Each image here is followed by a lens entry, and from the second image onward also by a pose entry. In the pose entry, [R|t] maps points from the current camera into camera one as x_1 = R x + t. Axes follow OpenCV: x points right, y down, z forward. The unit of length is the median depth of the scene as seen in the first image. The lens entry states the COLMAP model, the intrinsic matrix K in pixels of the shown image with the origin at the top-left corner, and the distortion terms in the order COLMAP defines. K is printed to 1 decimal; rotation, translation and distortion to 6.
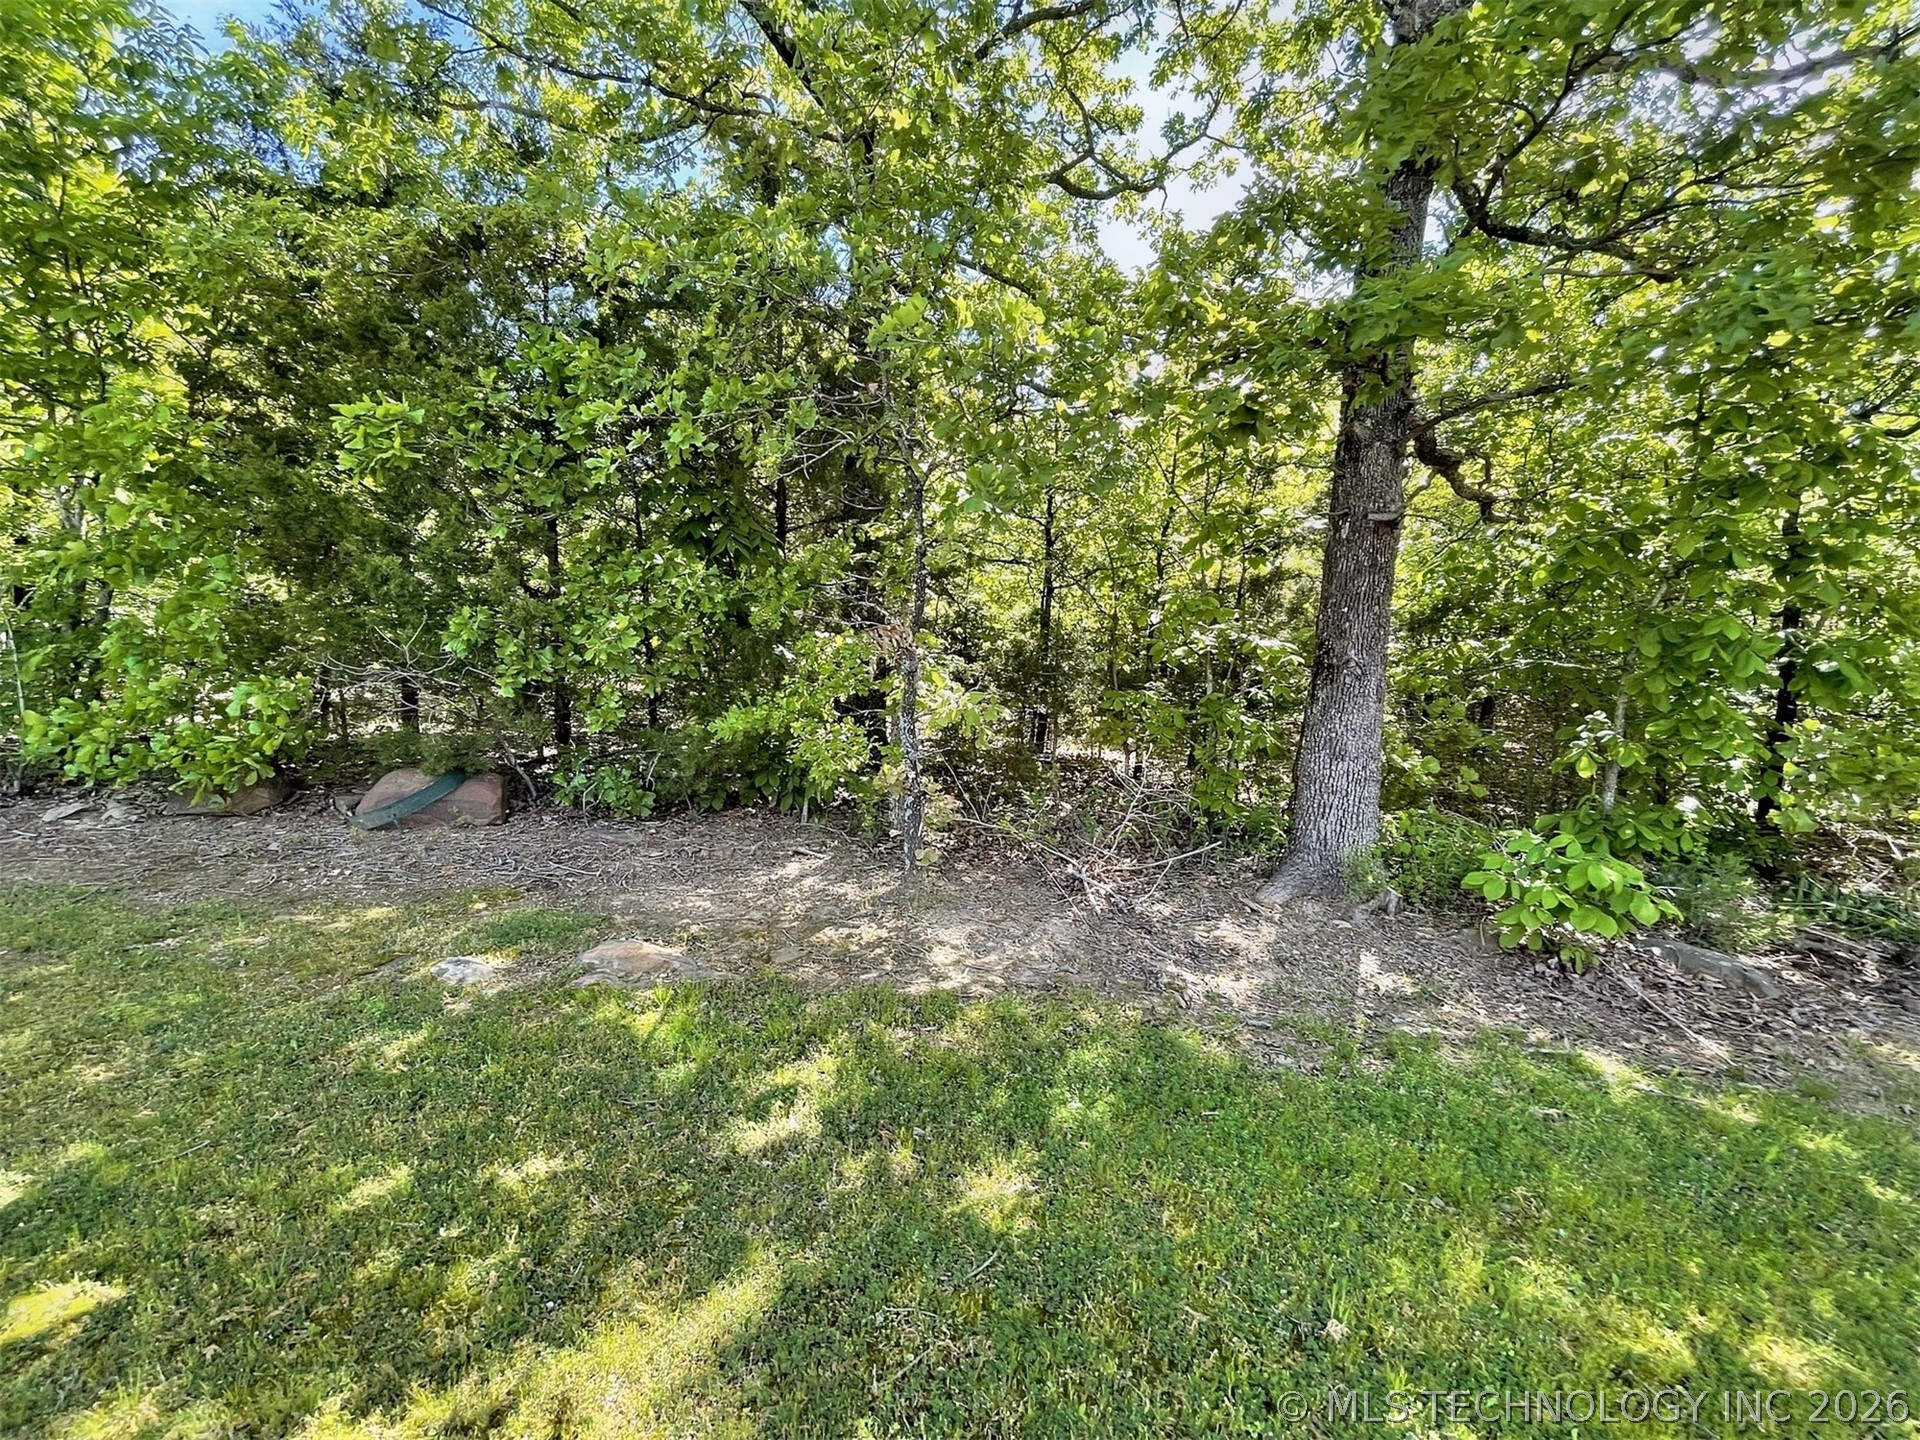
lens RADIAL K [[770.3, 0, 952.3], [0, 770.3, 720.6], [0, 0, 1]] dist [0.000850, -0.001439]
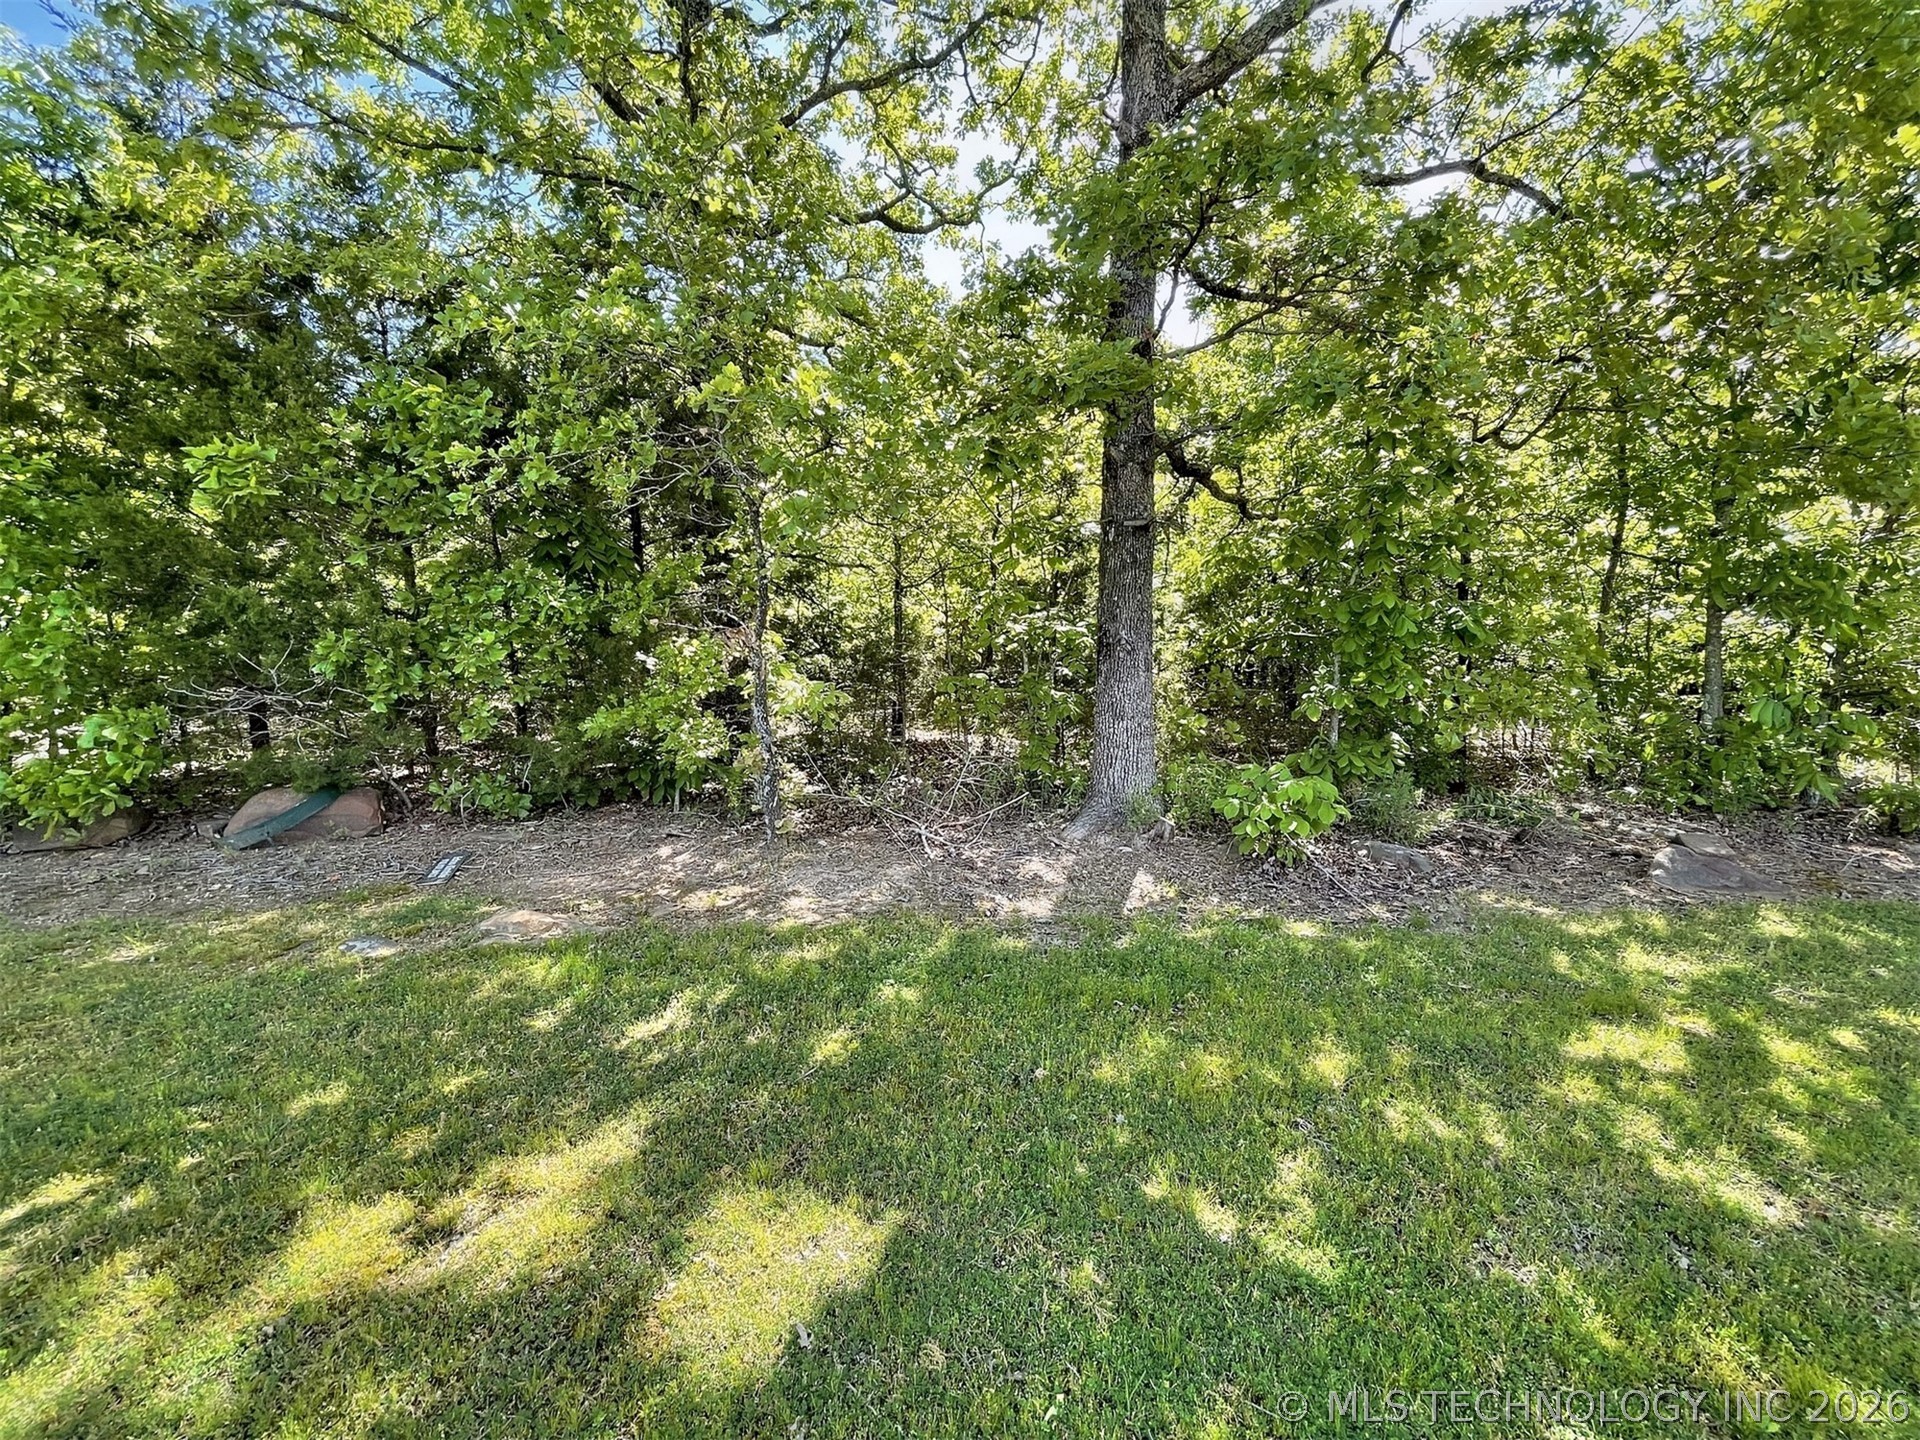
lens RADIAL K [[770.3, 0, 956.9], [0, 770.3, 724.6], [0, 0, 1]] dist [0.000850, -0.001439]
pose [[0.986685, -0.066847, 0.148270, 0.054801], [0.065579, 0.997757, 0.013432, 0.023447], [-0.148835, -0.003530, 0.988856, -0.175362]]
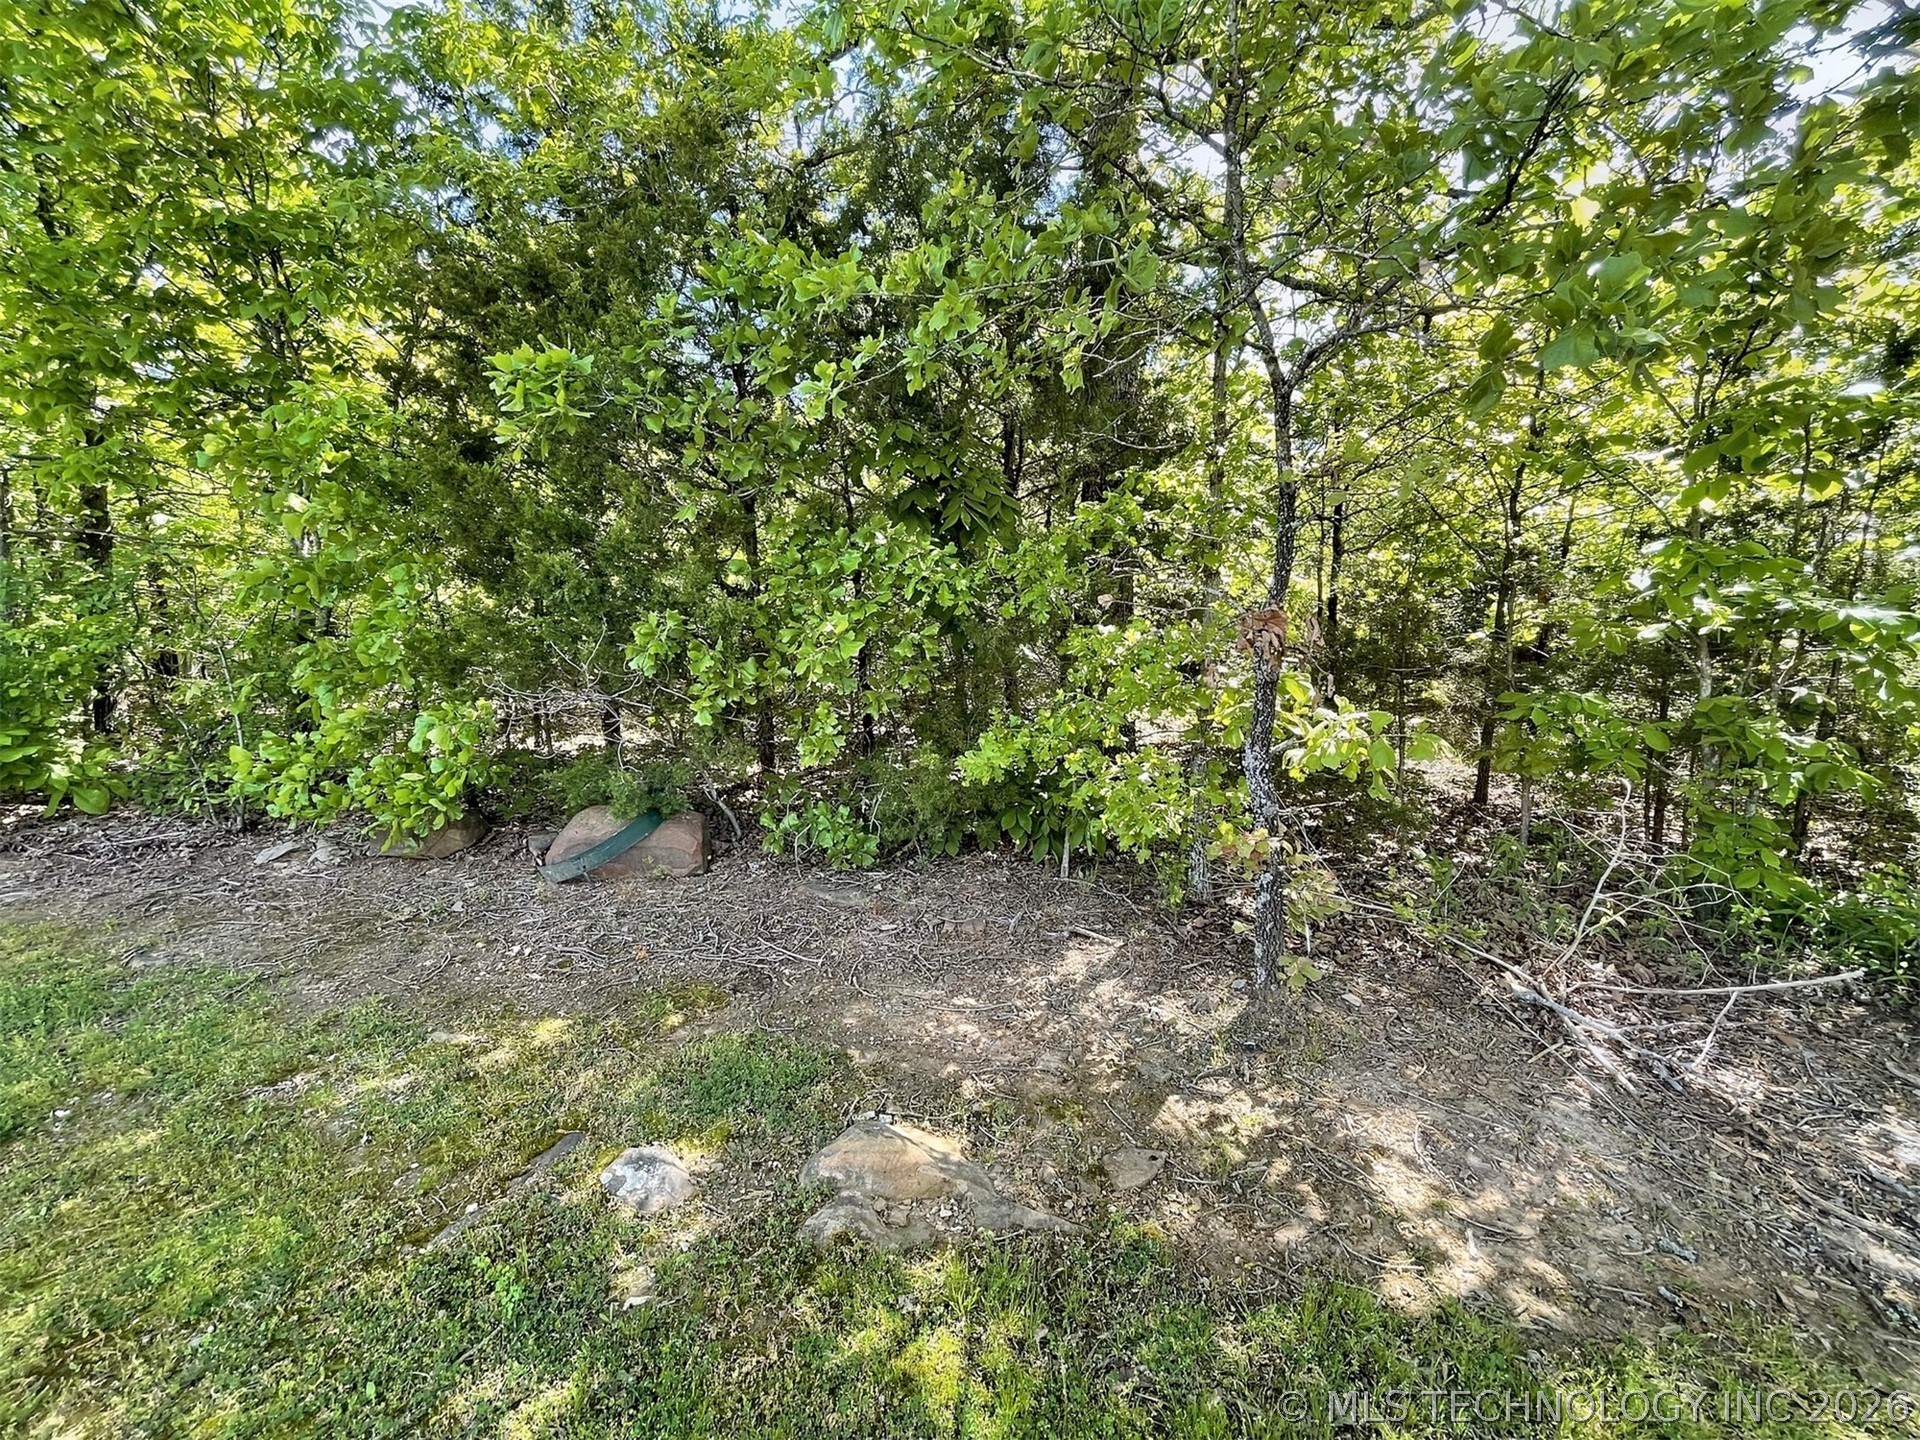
lens RADIAL K [[770.3, 0, 956.4], [0, 770.3, 726.6], [0, 0, 1]] dist [0.000850, -0.001439]
pose [[0.976353, -0.013043, -0.215790, -0.153804], [0.018556, 0.999551, 0.023542, -0.041573], [0.215386, -0.026990, 0.976156, 0.282688]]
